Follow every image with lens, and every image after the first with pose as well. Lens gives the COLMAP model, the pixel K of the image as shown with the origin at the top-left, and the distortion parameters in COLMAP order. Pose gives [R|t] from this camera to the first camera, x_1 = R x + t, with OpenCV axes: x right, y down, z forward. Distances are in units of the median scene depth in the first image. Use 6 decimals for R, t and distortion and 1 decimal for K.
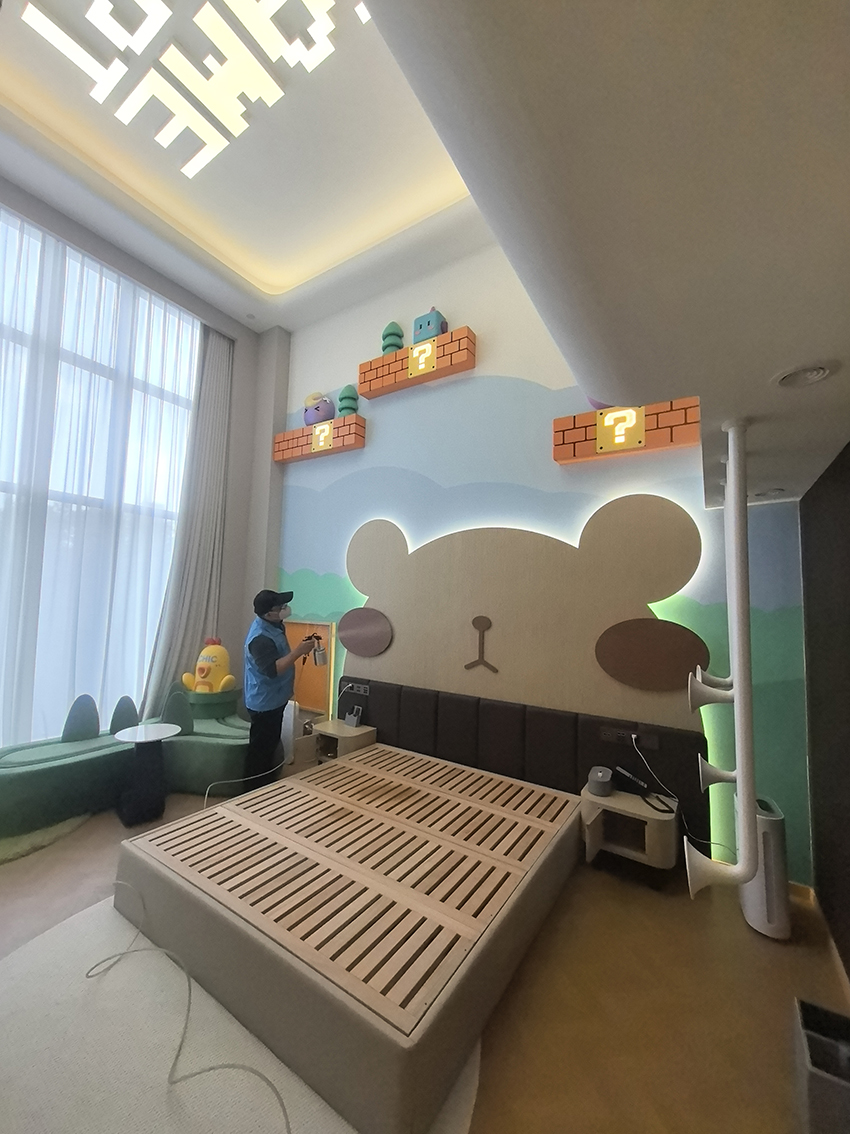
lens RADIAL K [[438.5, 0, 423.5], [0, 438.5, 566.5], [0, 0, 1]] dist [0.016426, -0.002779]
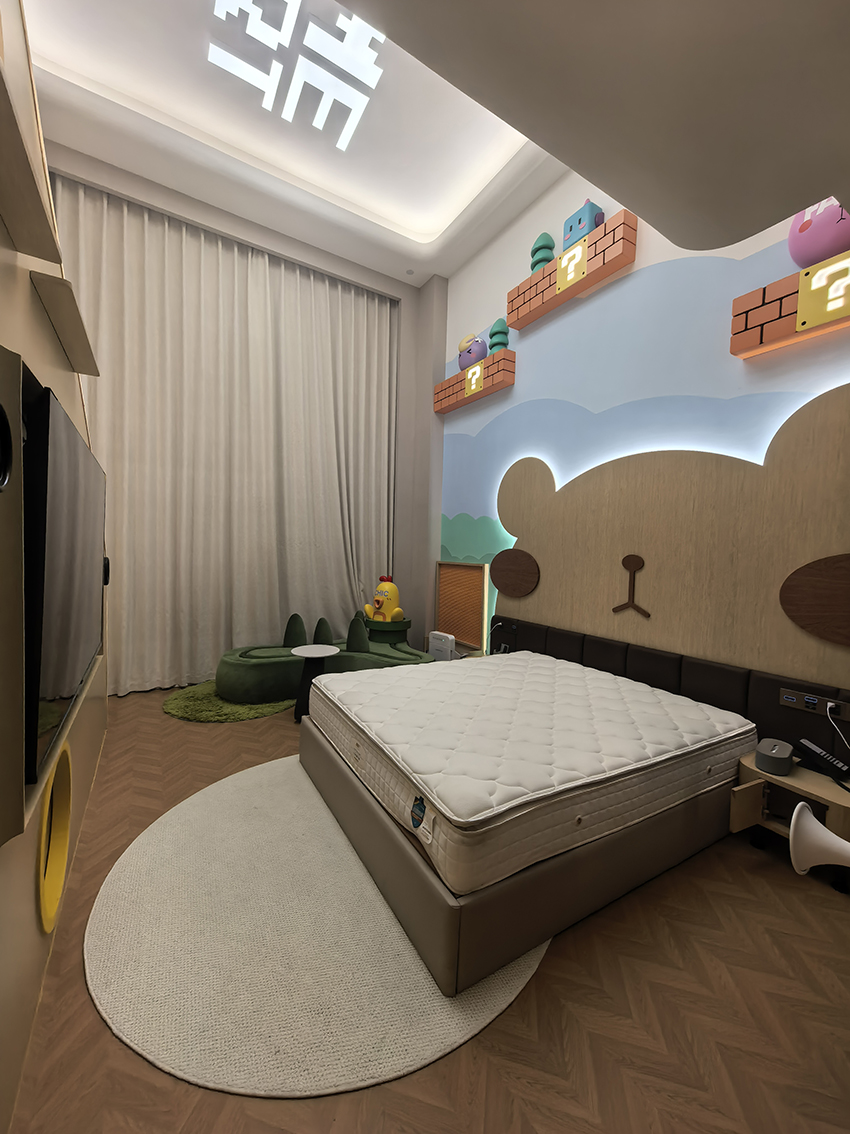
lens RADIAL K [[438.5, 0, 428.3], [0, 438.5, 568.7], [0, 0, 1]] dist [0.016426, -0.002779]
pose [[0.901919, 0.015181, -0.431638, 0.144350], [0.028677, 0.995072, 0.094919, 0.044775], [0.430952, -0.097987, 0.897039, 0.018387]]
